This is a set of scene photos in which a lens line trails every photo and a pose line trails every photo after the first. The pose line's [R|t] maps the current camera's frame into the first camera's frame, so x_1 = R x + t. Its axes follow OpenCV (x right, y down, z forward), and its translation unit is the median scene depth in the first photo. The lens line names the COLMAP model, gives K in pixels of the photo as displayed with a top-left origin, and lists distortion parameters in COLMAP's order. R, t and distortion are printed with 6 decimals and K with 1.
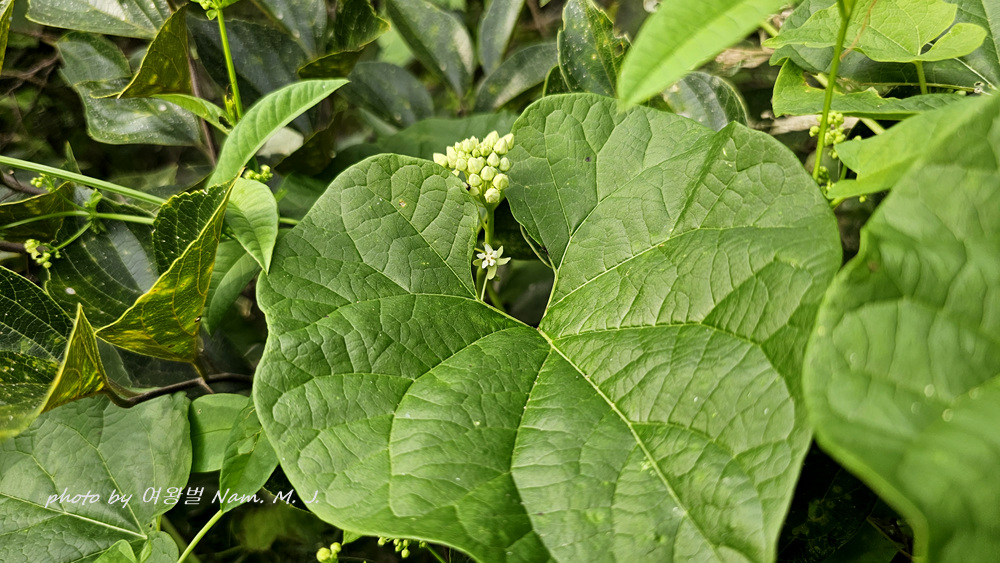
lens RADIAL K [[708.2, 0, 500.0], [0, 708.2, 281.5], [0, 0, 1]] dist [-0.202309, 0.001594]
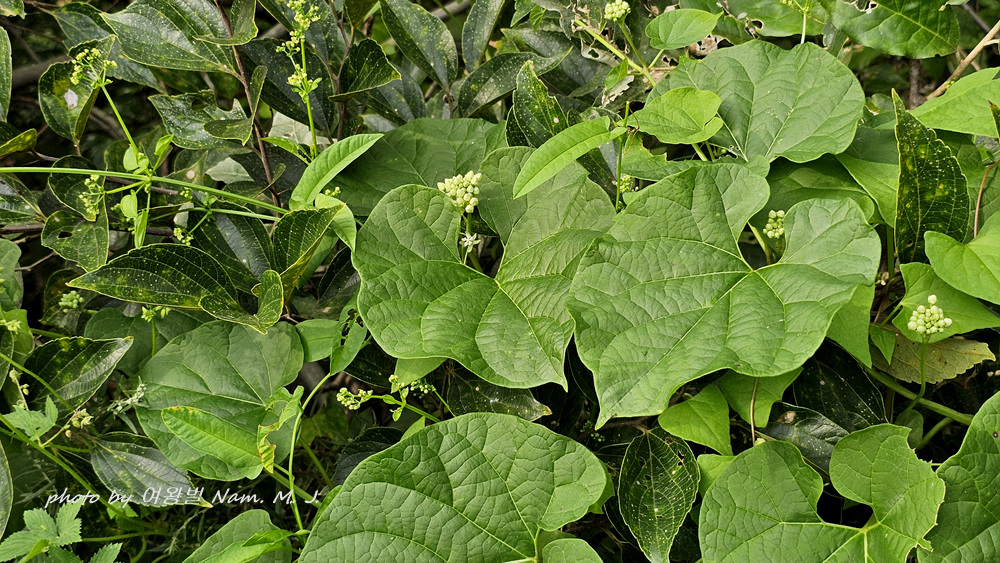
lens RADIAL K [[708.2, 0, 500.0], [0, 708.2, 281.5], [0, 0, 1]] dist [-0.202309, 0.001594]
pose [[0.999841, -0.003769, 0.017447, 0.041175], [0.002827, 0.998554, 0.053680, -0.028061], [-0.017624, -0.053622, 0.998406, -0.924650]]
